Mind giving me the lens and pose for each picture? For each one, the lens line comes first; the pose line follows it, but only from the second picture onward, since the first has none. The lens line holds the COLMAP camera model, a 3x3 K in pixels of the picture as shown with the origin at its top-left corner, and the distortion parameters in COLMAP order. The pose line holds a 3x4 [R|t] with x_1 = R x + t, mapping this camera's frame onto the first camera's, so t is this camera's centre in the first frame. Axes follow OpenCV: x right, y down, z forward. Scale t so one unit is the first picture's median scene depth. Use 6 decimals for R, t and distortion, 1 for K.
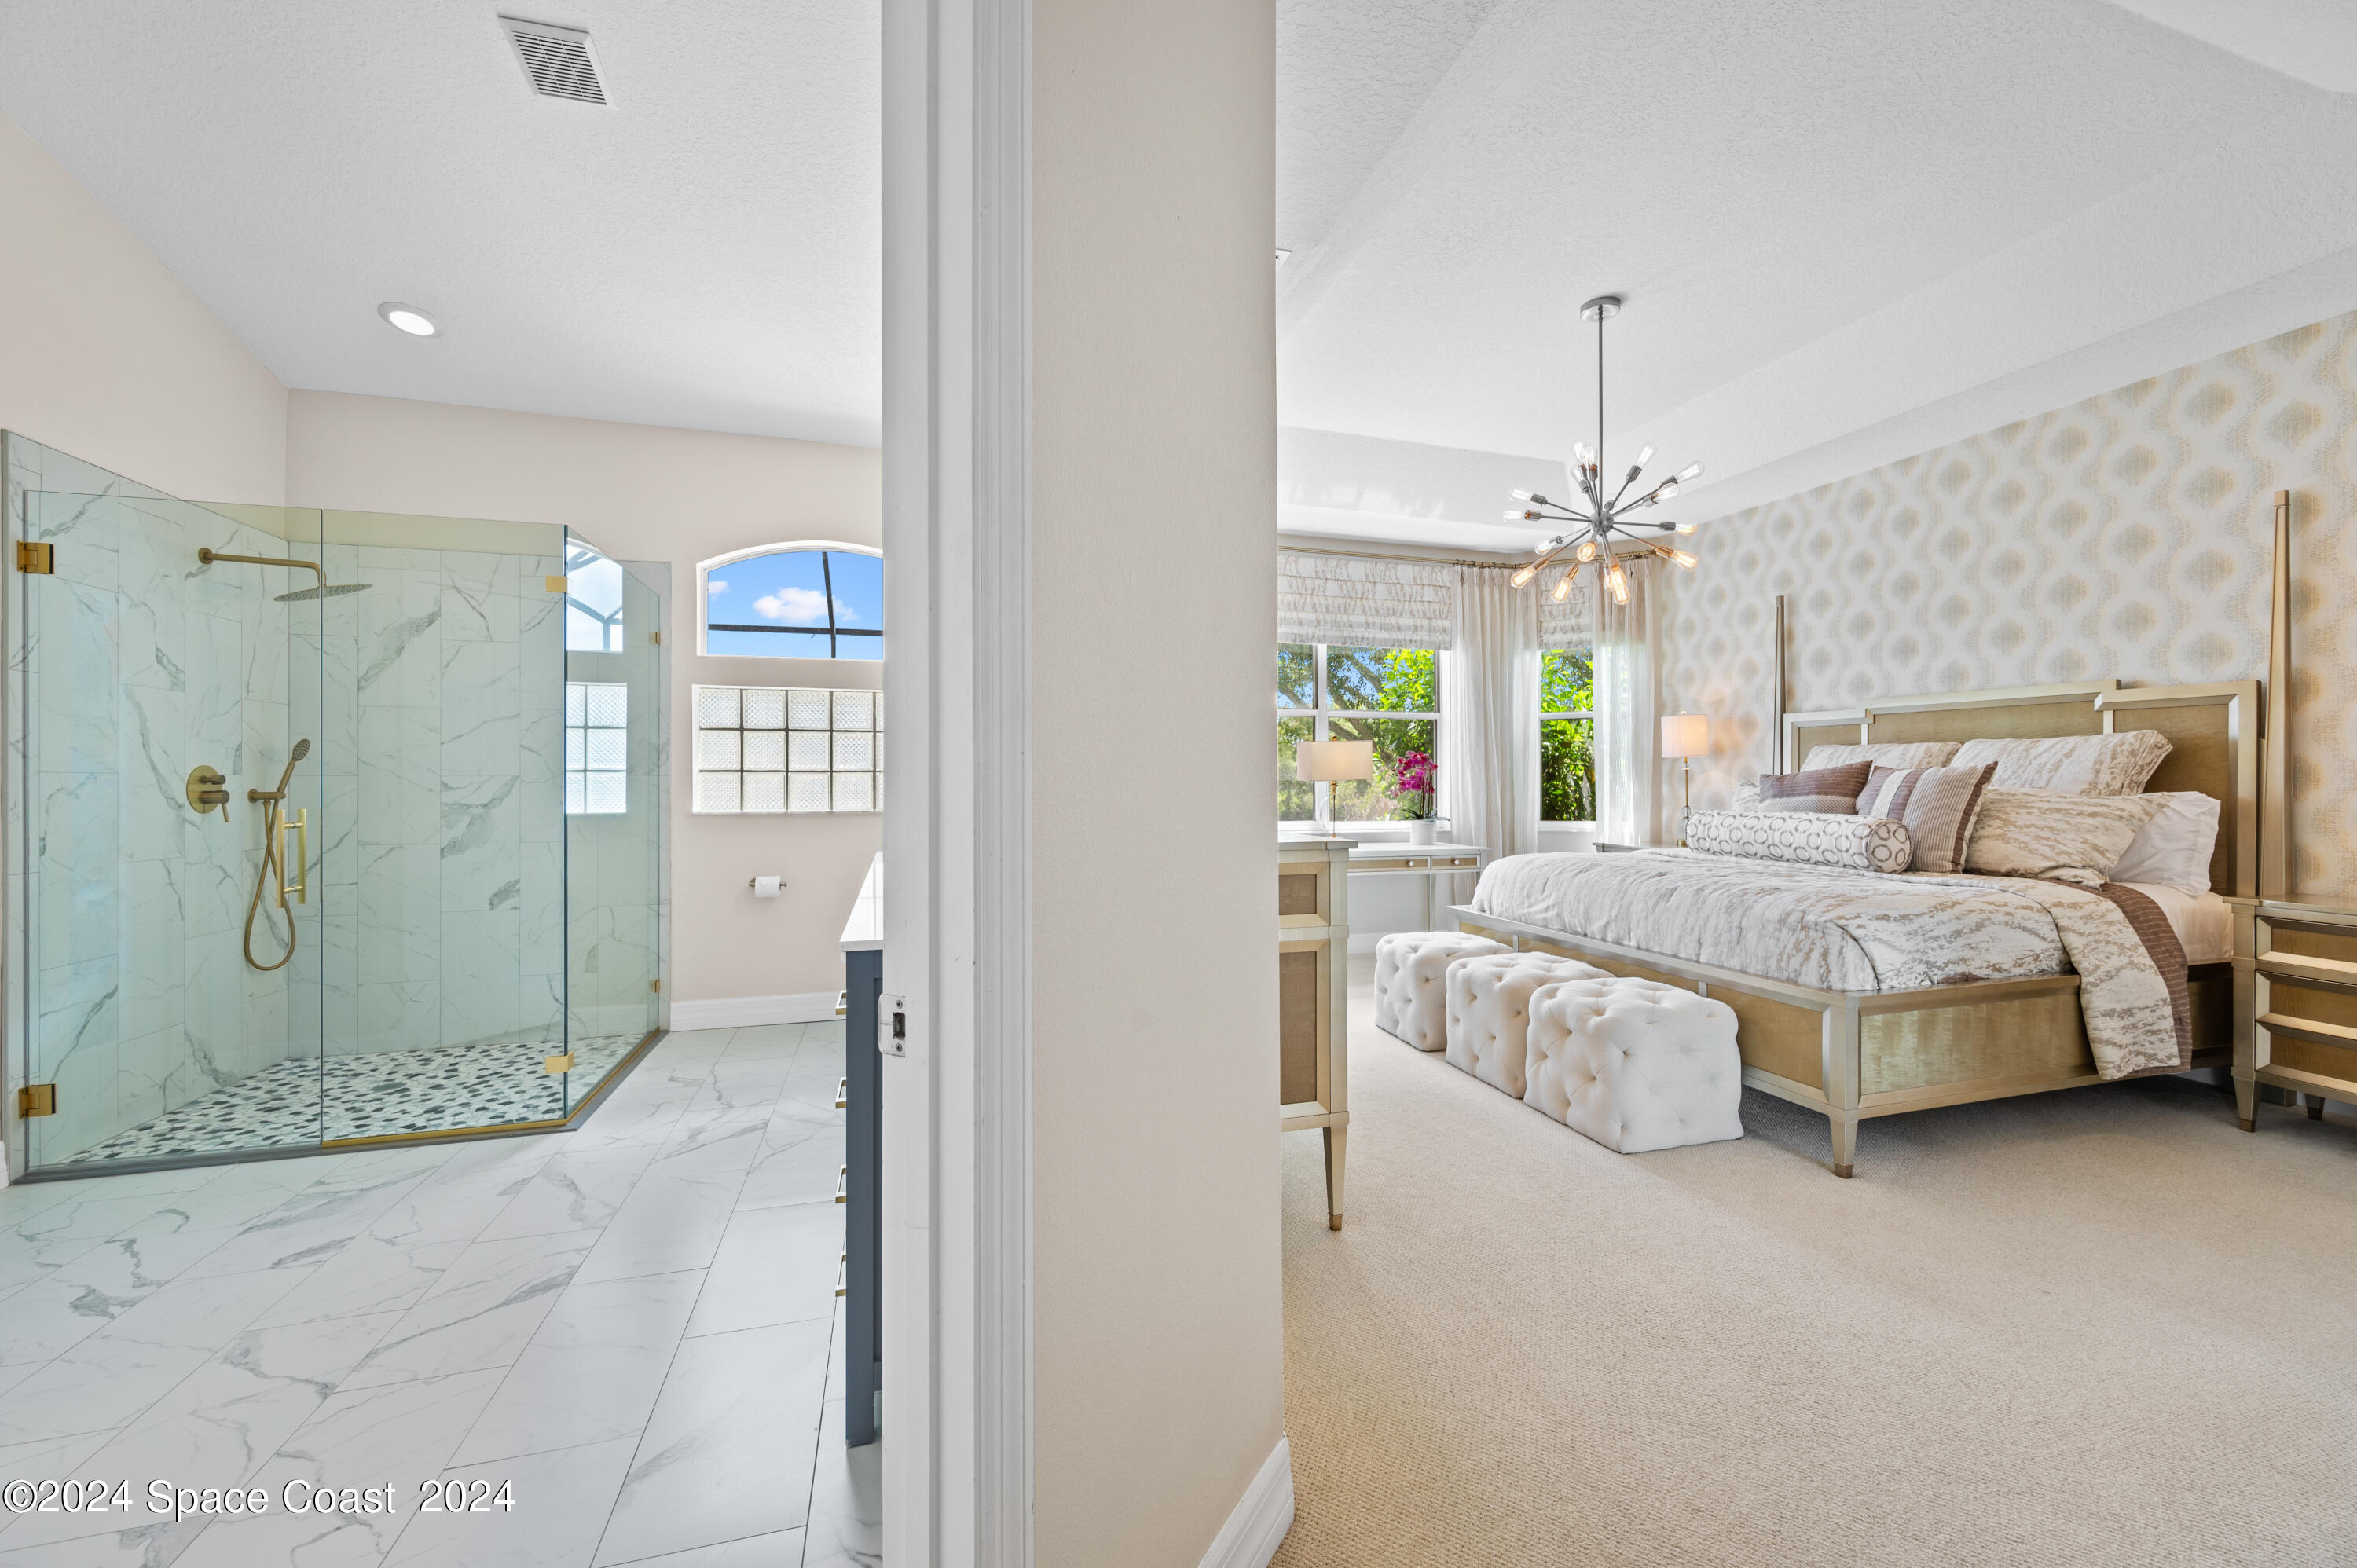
lens RADIAL K [[927.8, 0, 1179.4], [0, 927.8, 778.2], [0, 0, 1]] dist [-0.004439, 0.001220]
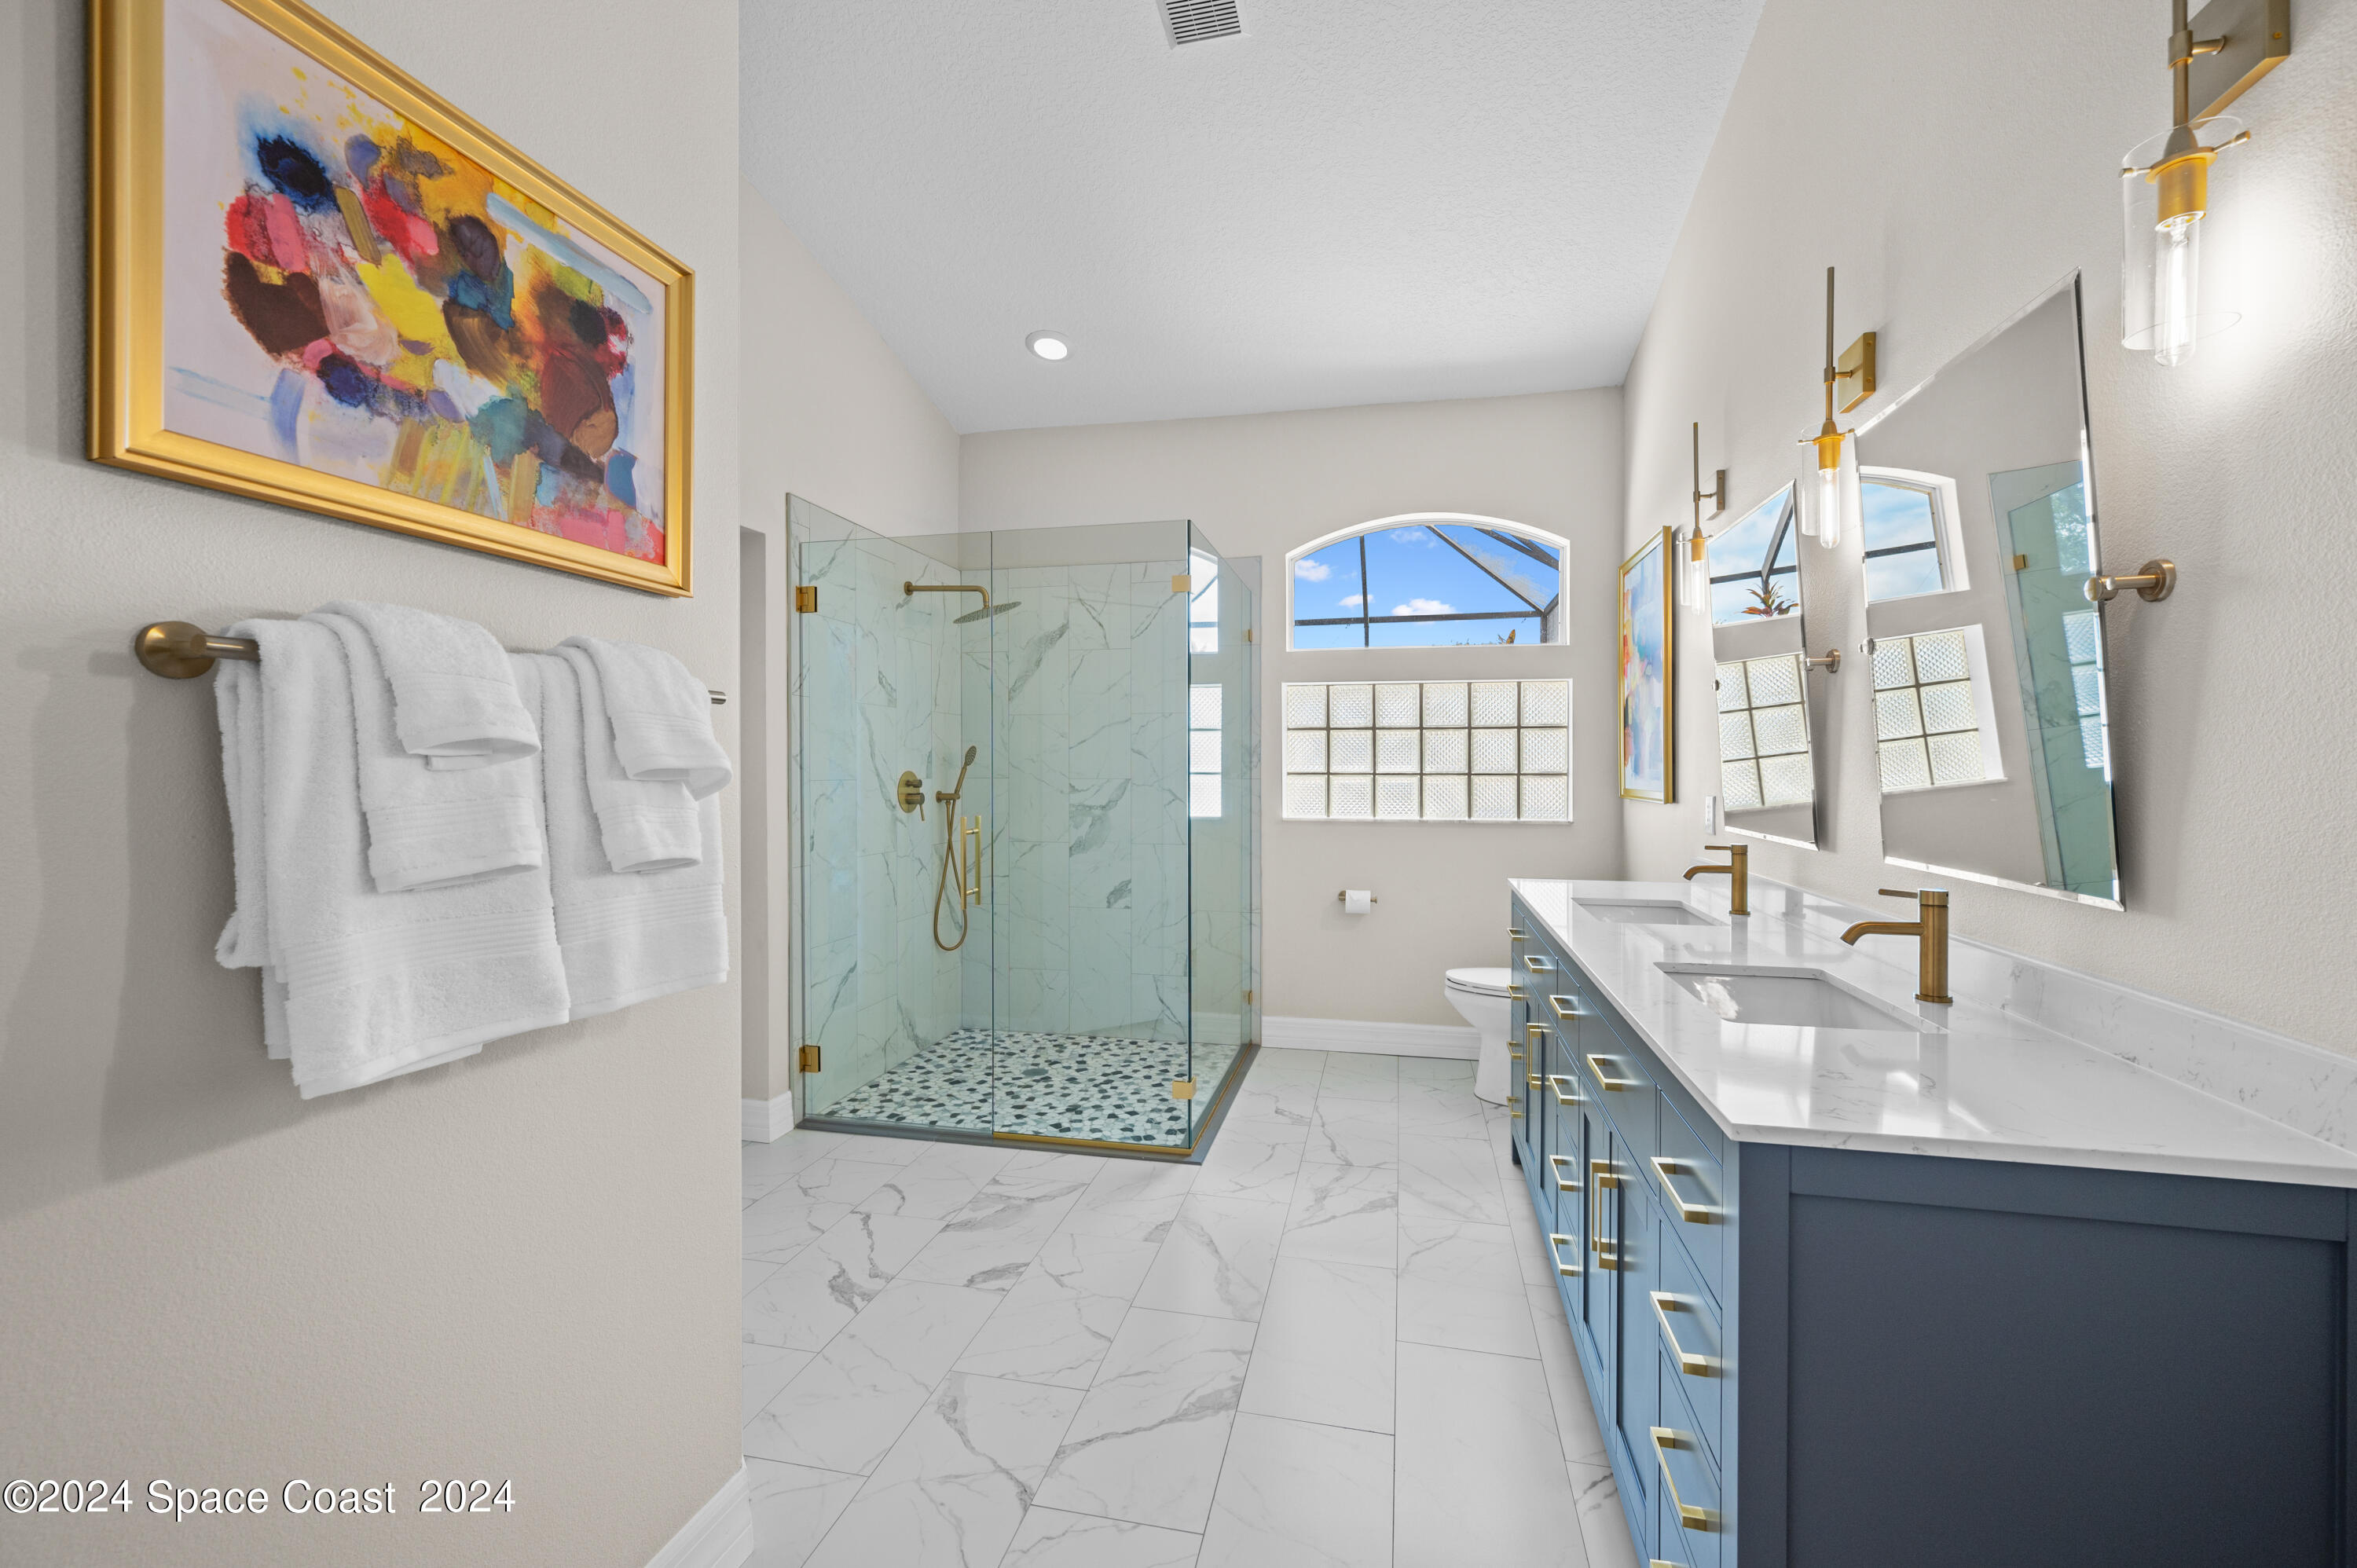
lens RADIAL K [[927.8, 0, 1192.4], [0, 927.8, 776.1], [0, 0, 1]] dist [-0.004439, 0.001220]
pose [[0.875575, 0.008224, -0.483012, -0.188557], [-0.001139, 0.999887, 0.014958, -0.025097], [0.483081, -0.012547, 0.875486, 0.161040]]
